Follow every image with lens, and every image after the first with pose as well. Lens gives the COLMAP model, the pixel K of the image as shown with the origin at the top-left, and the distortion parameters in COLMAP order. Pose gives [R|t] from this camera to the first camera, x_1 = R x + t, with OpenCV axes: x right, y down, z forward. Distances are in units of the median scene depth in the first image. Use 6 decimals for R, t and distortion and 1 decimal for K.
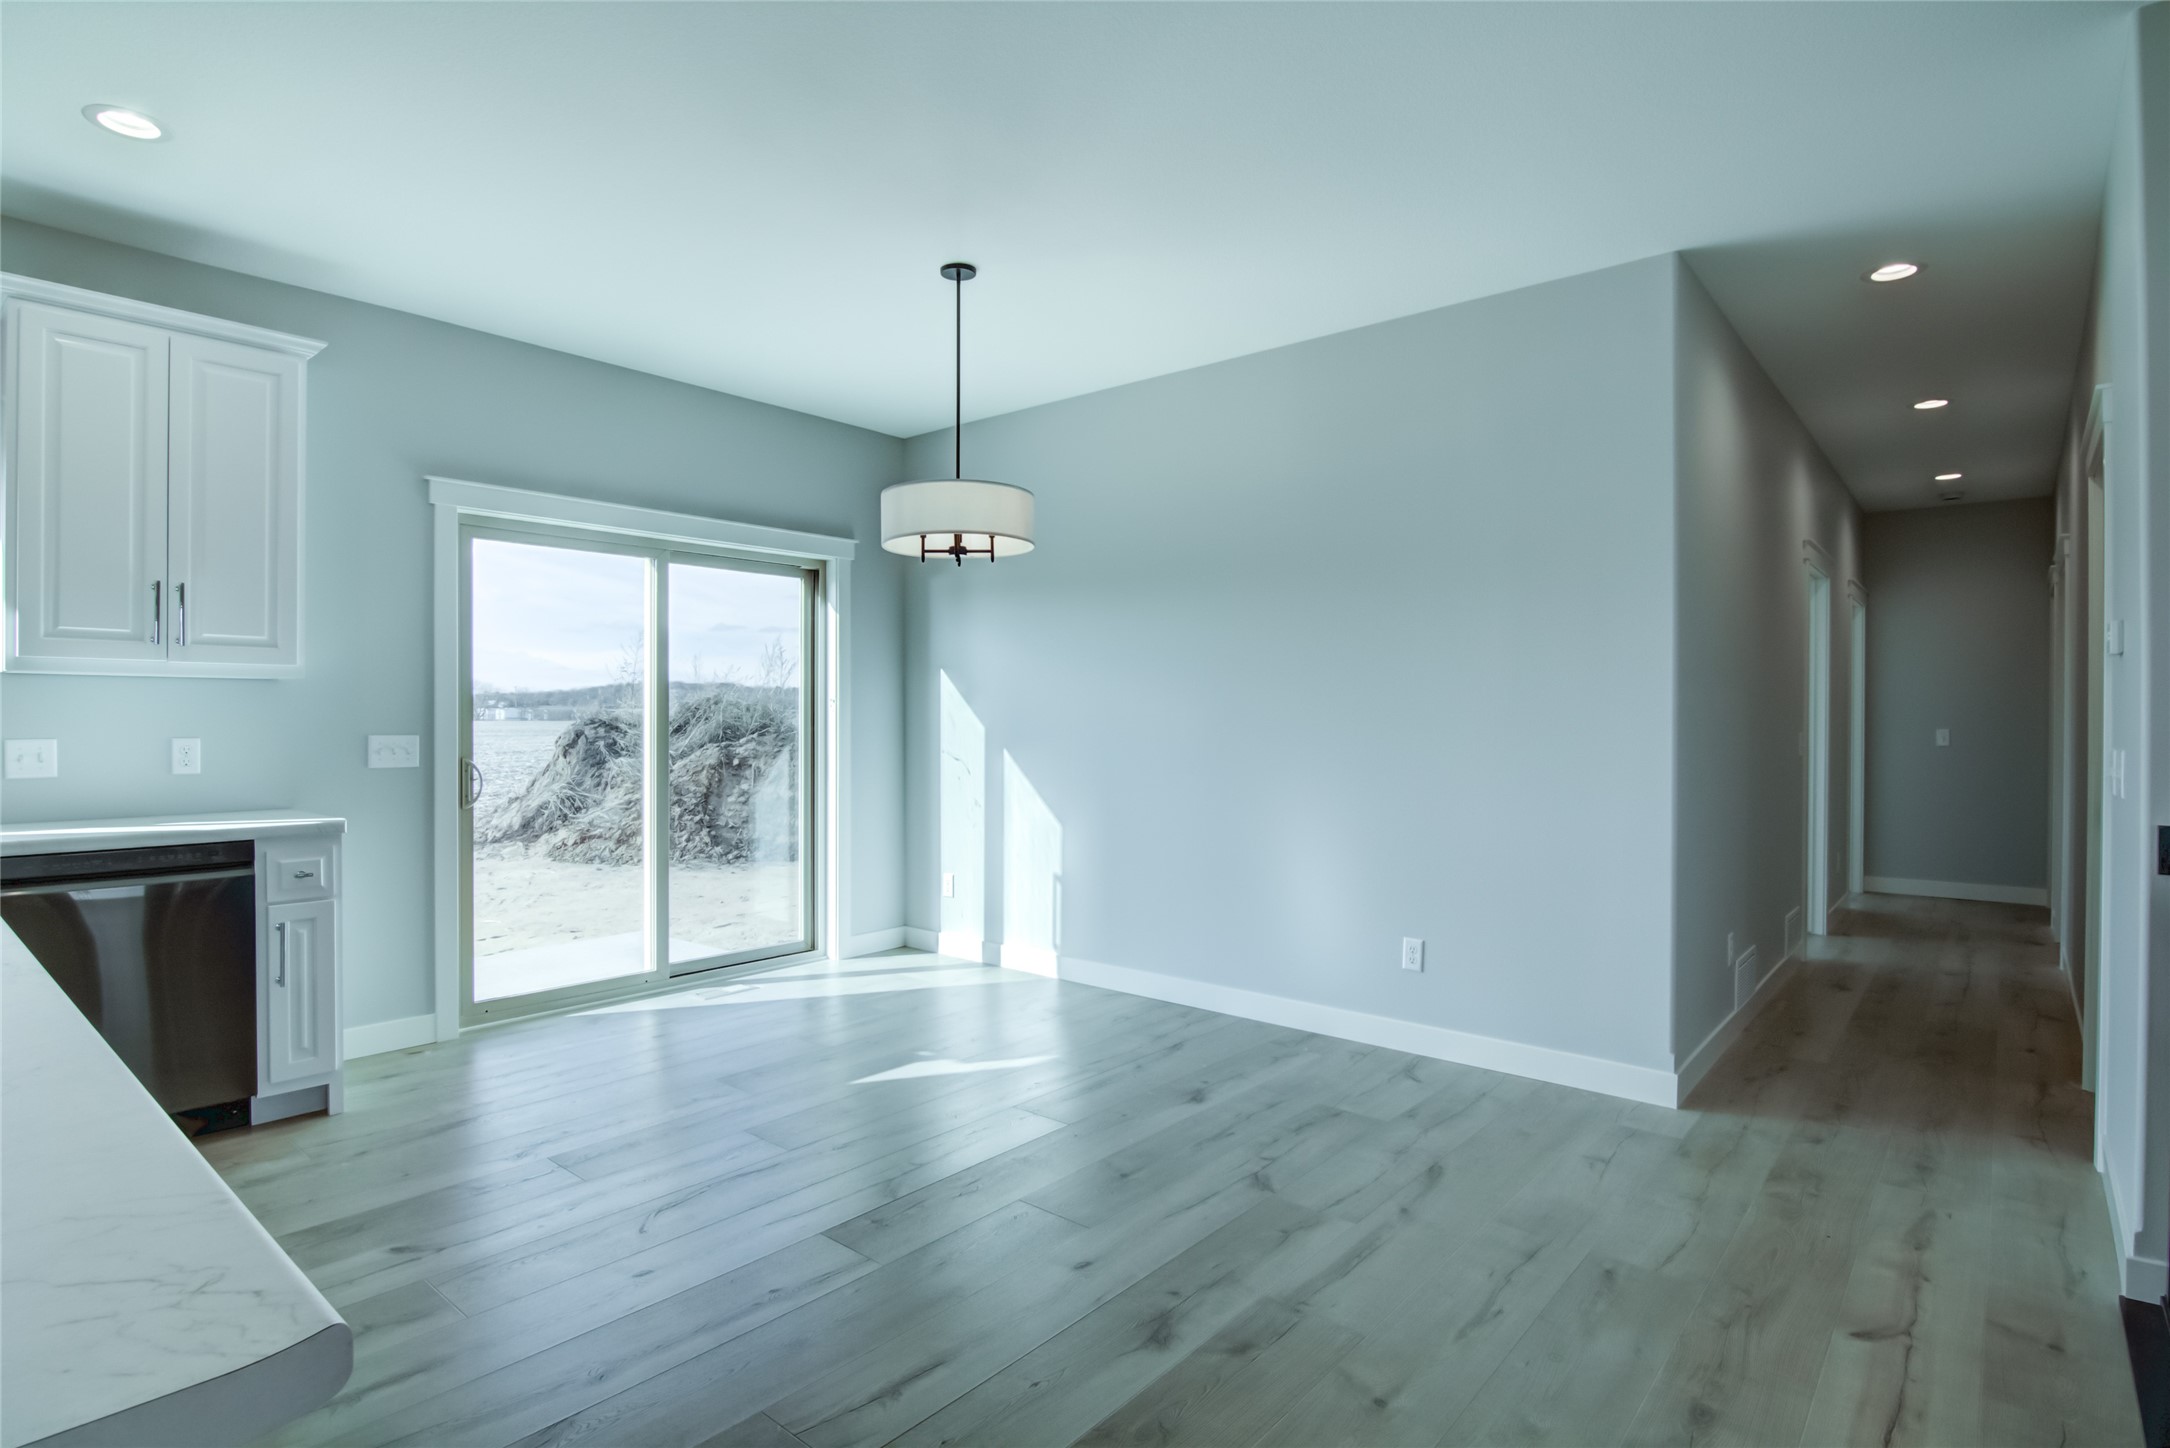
lens RADIAL K [[1112.0, 0, 1085.0], [0, 1112.0, 724.0], [0, 0, 1]] dist [-0.003697, -0.012494]
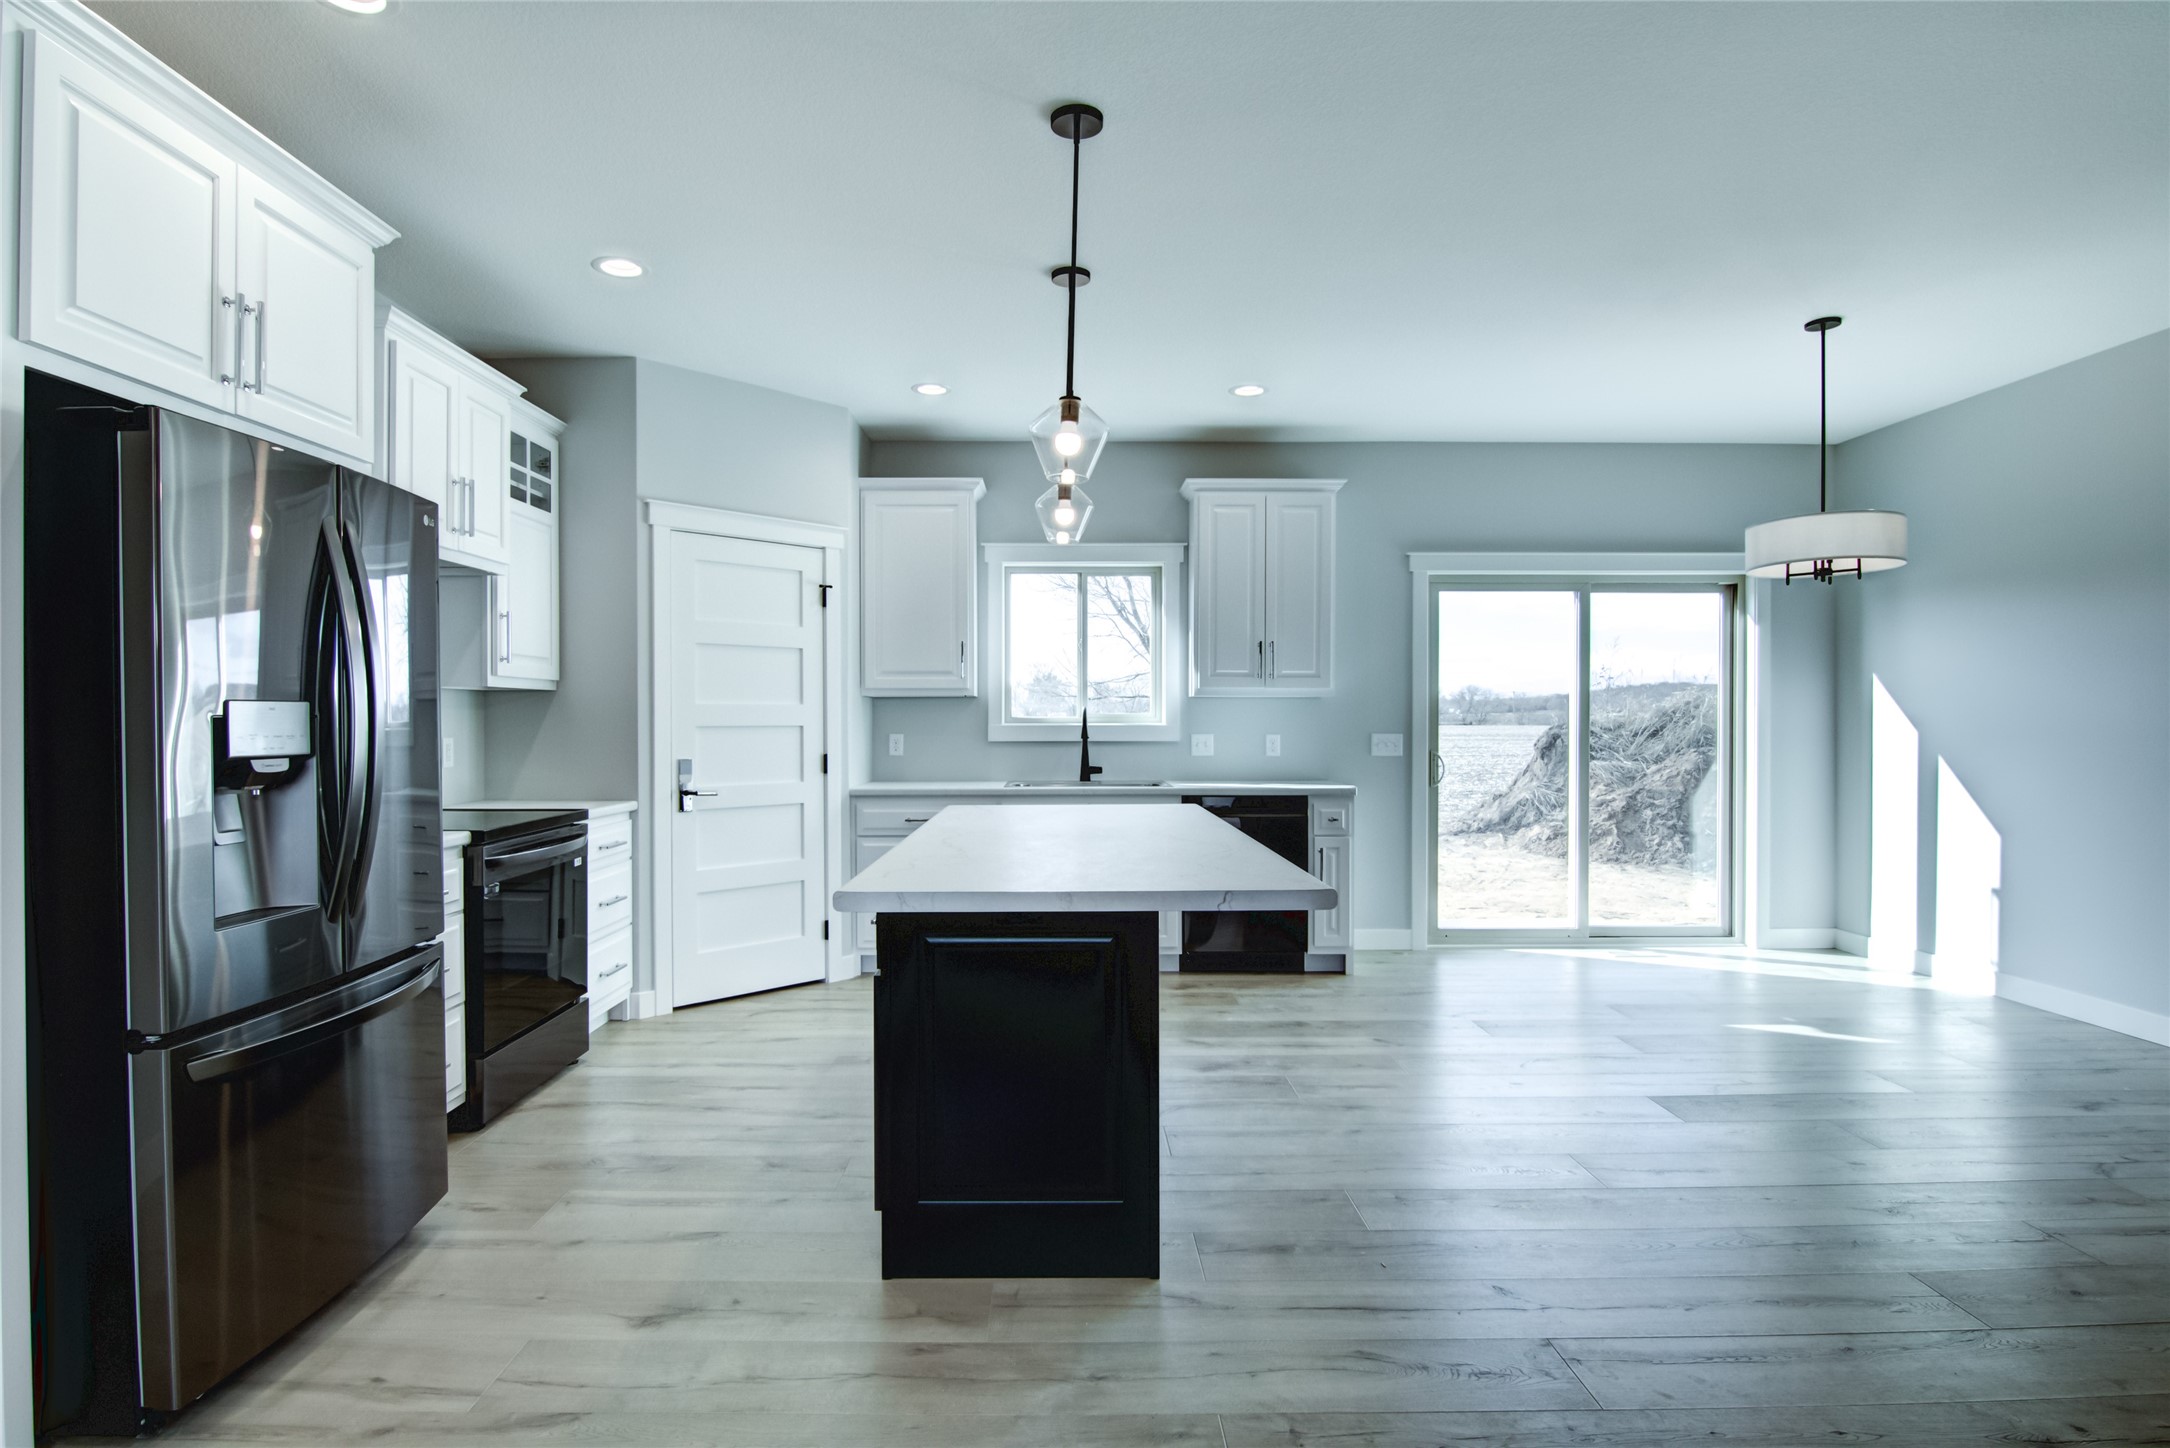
lens RADIAL K [[1112.0, 0, 1085.0], [0, 1112.0, 724.0], [0, 0, 1]] dist [-0.003697, -0.012494]
pose [[0.668695, 0.000803, -0.743536, 0.152543], [-0.003989, 0.999989, -0.002507, 0.001846], [0.743526, 0.004642, 0.668691, -0.210227]]
